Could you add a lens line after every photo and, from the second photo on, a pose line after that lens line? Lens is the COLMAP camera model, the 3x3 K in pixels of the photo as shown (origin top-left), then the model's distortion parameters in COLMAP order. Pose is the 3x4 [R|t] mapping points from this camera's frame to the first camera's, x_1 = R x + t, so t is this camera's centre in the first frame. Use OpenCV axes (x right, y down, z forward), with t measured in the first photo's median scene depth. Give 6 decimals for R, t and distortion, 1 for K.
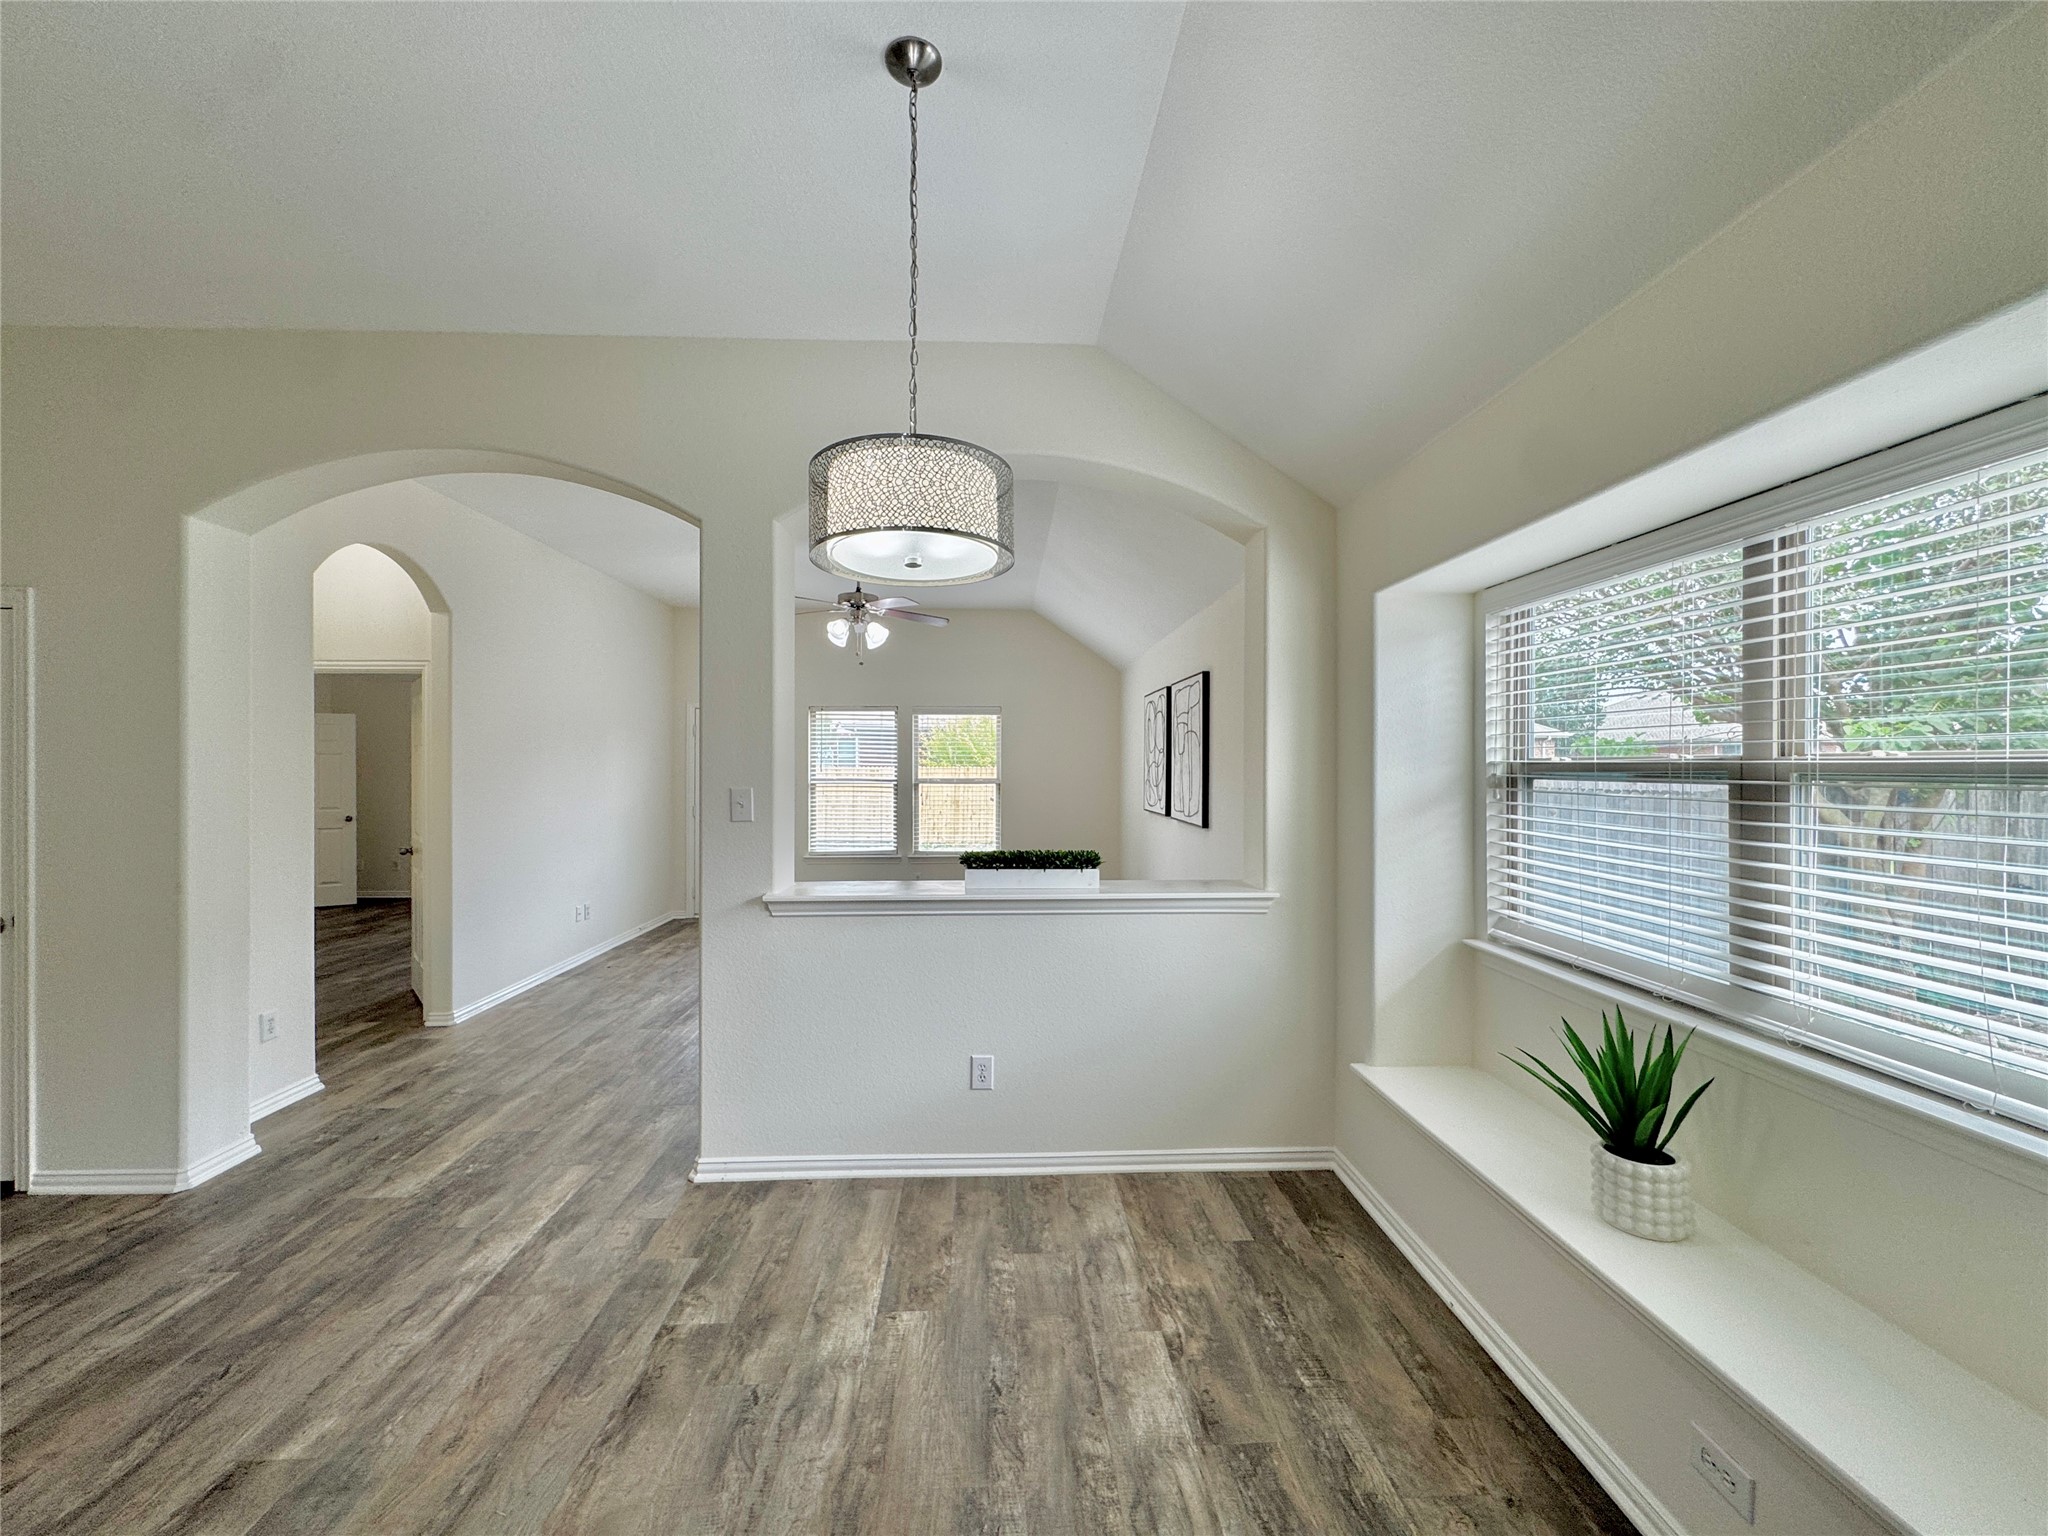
lens RADIAL K [[819.9, 0, 1022.4], [0, 819.9, 768.7], [0, 0, 1]] dist [-0.002701, 0.000071]
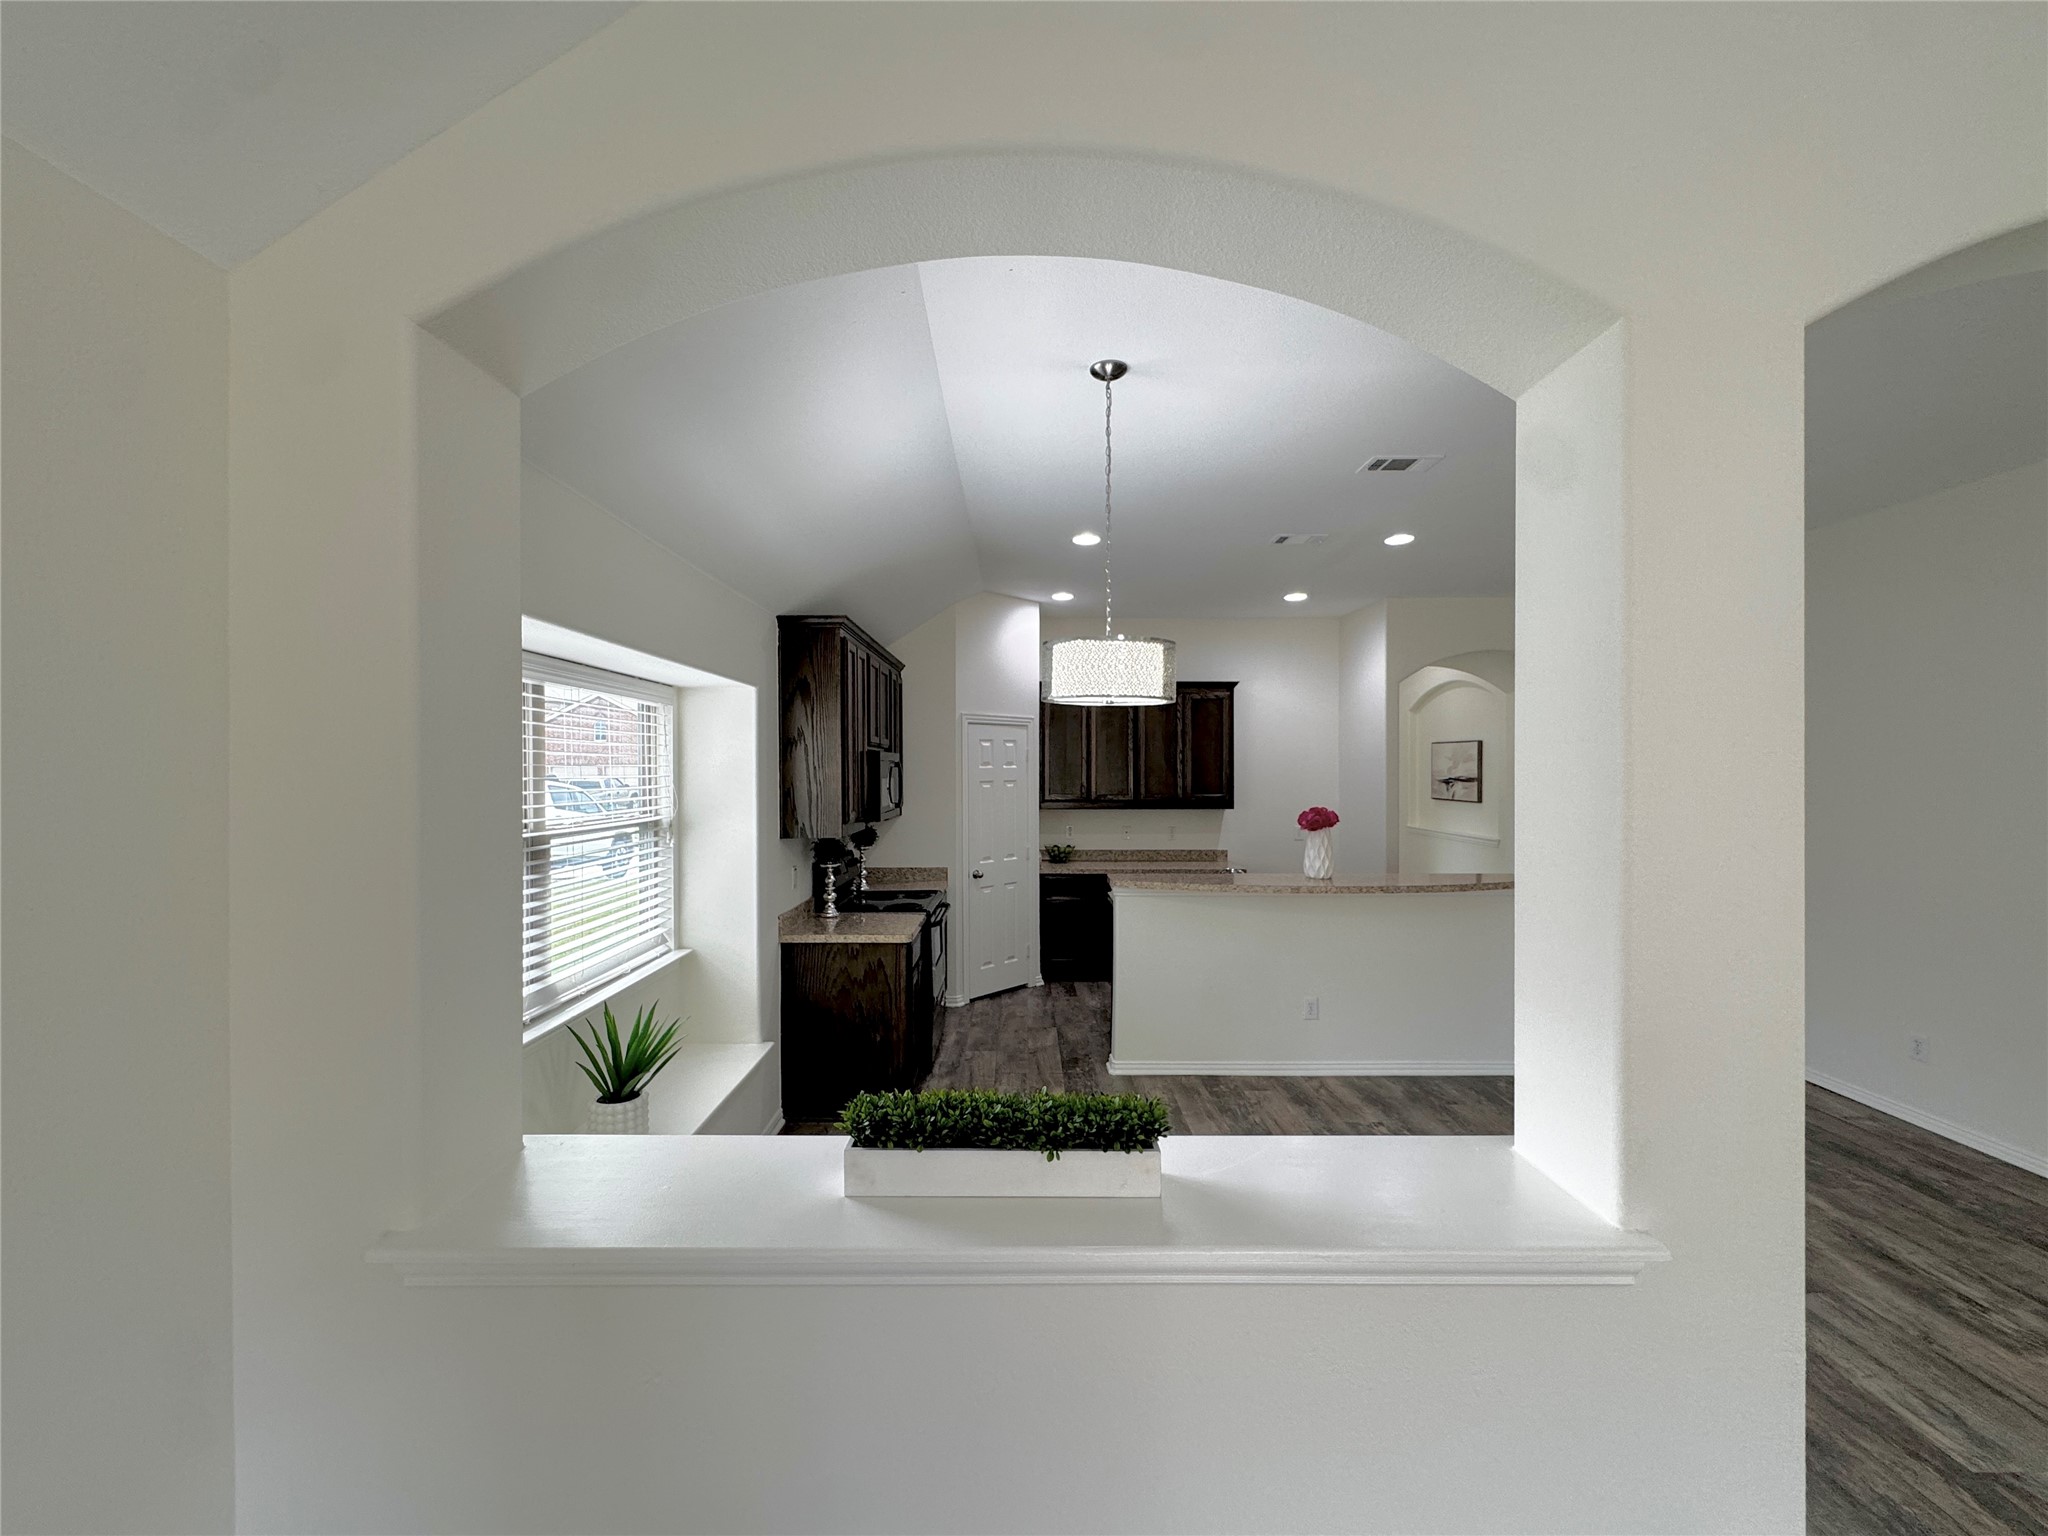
lens RADIAL K [[824.0, 0, 1023.1], [0, 824.0, 765.7], [0, 0, 1]] dist [-0.001180, 0.000357]
pose [[-0.999359, -0.001298, 0.035785, -0.019120], [-0.001318, 0.999999, -0.000524, -0.086030], [-0.035785, -0.000571, -0.999359, 1.634046]]
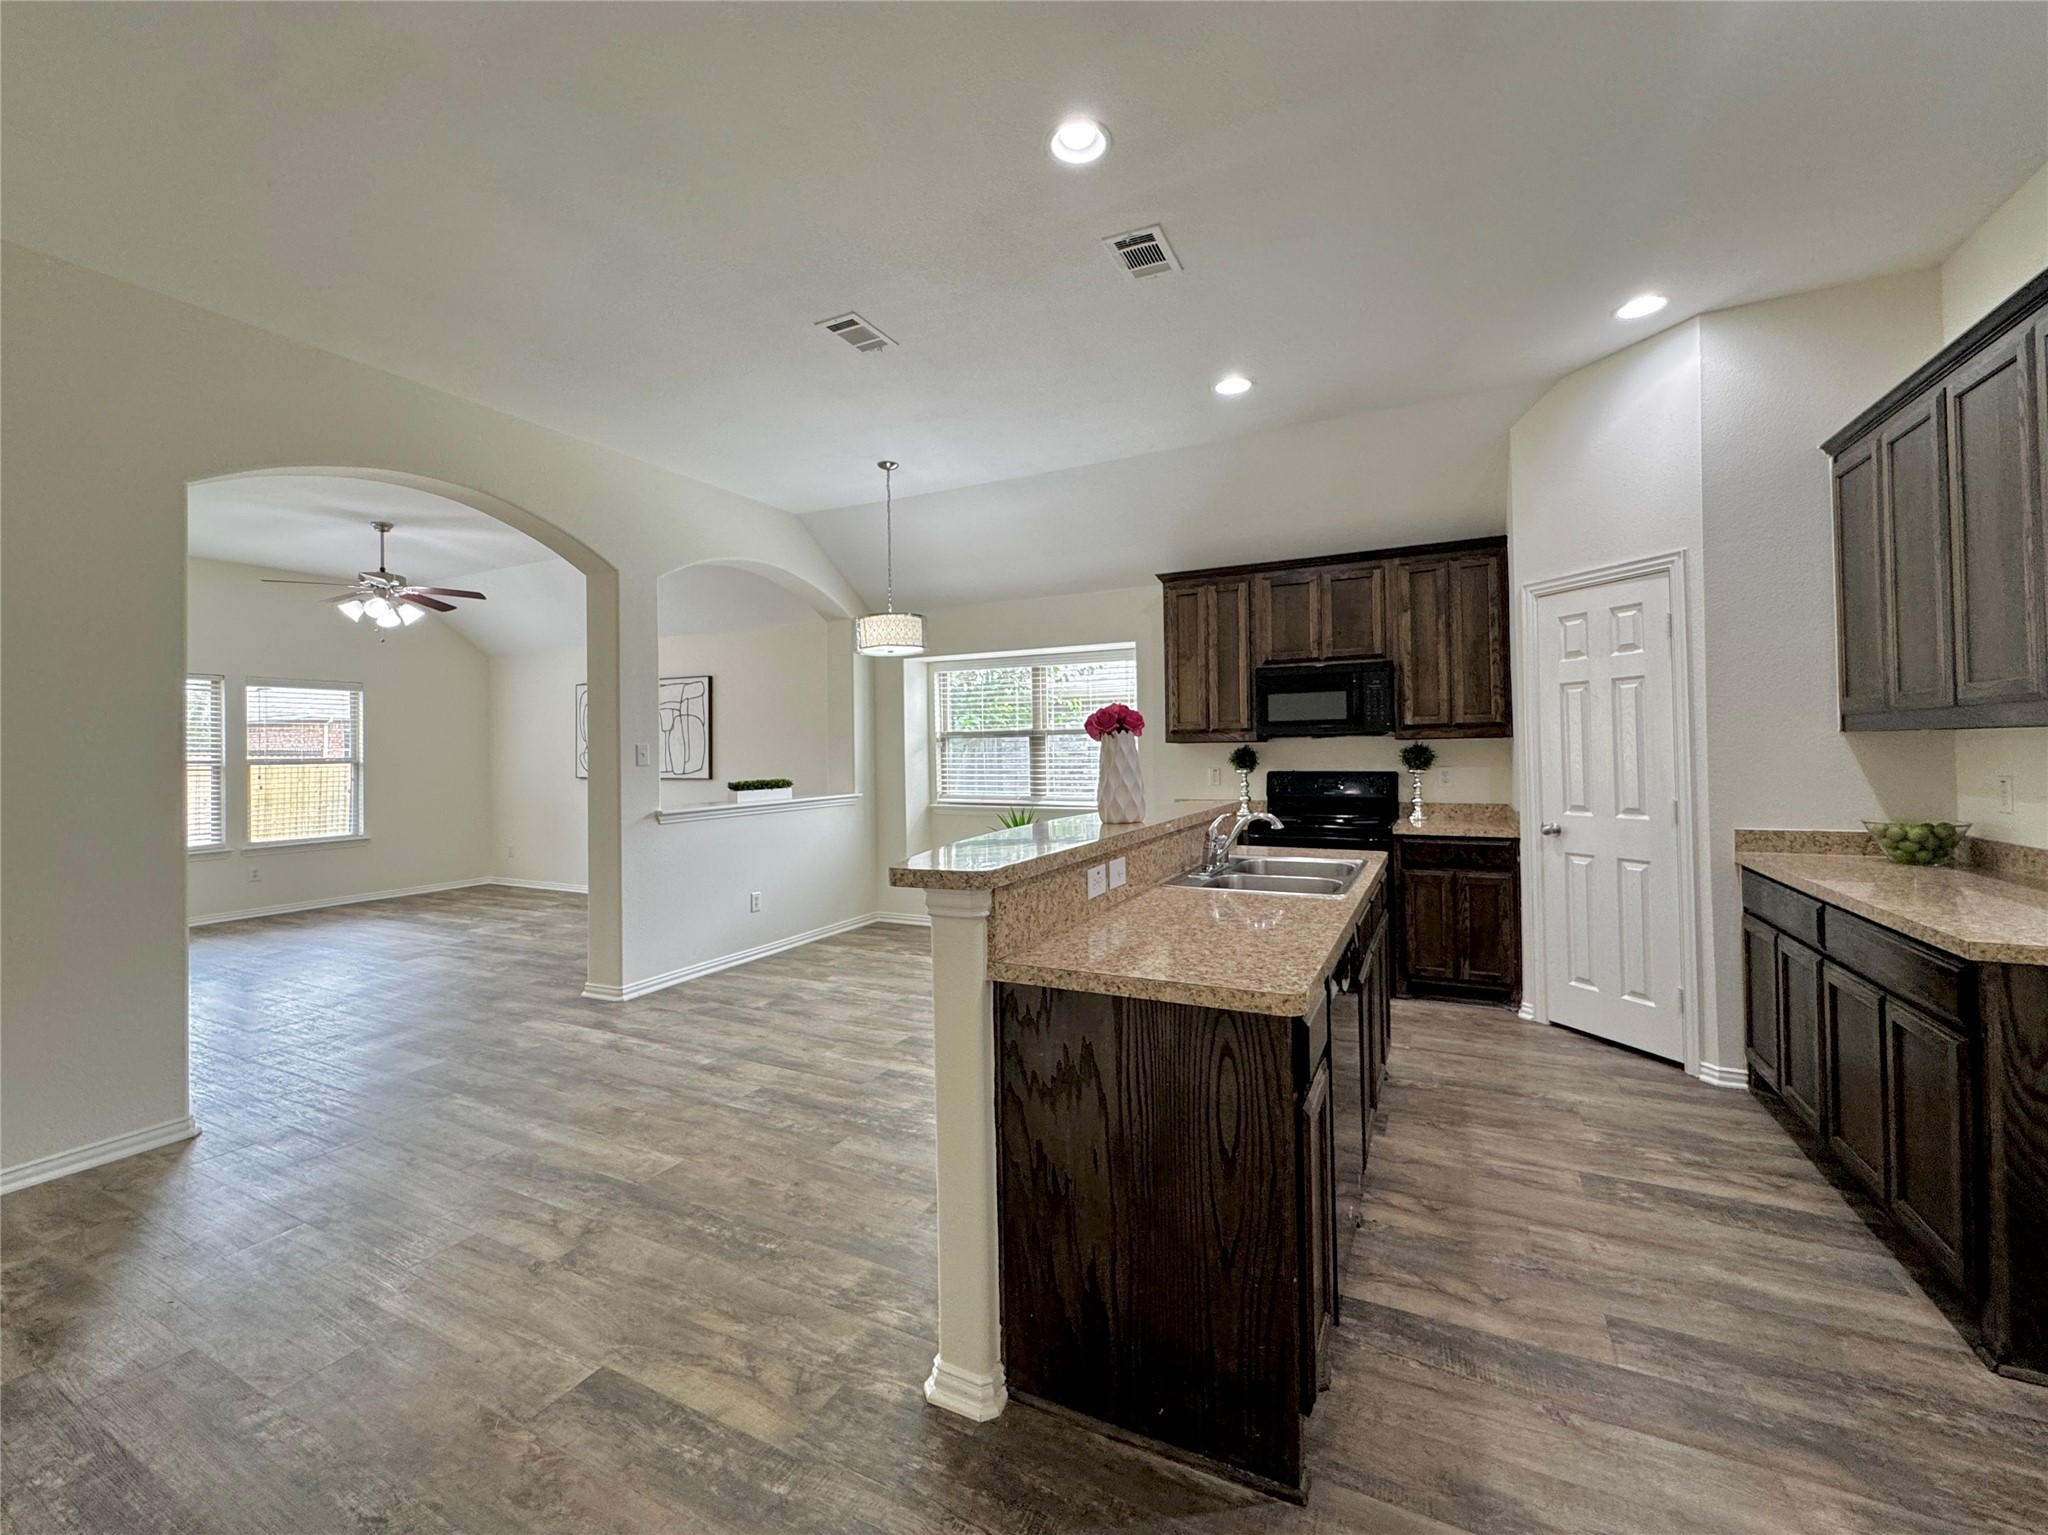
lens RADIAL K [[844.7, 0, 1022.8], [0, 844.7, 740.2], [0, 0, 1]] dist [-0.003156, 0.000120]
pose [[0.487518, 0.002006, 0.873111, -1.509529], [0.017409, 0.999776, -0.012017, 0.051364], [-0.872940, 0.021059, 0.487374, -0.464180]]
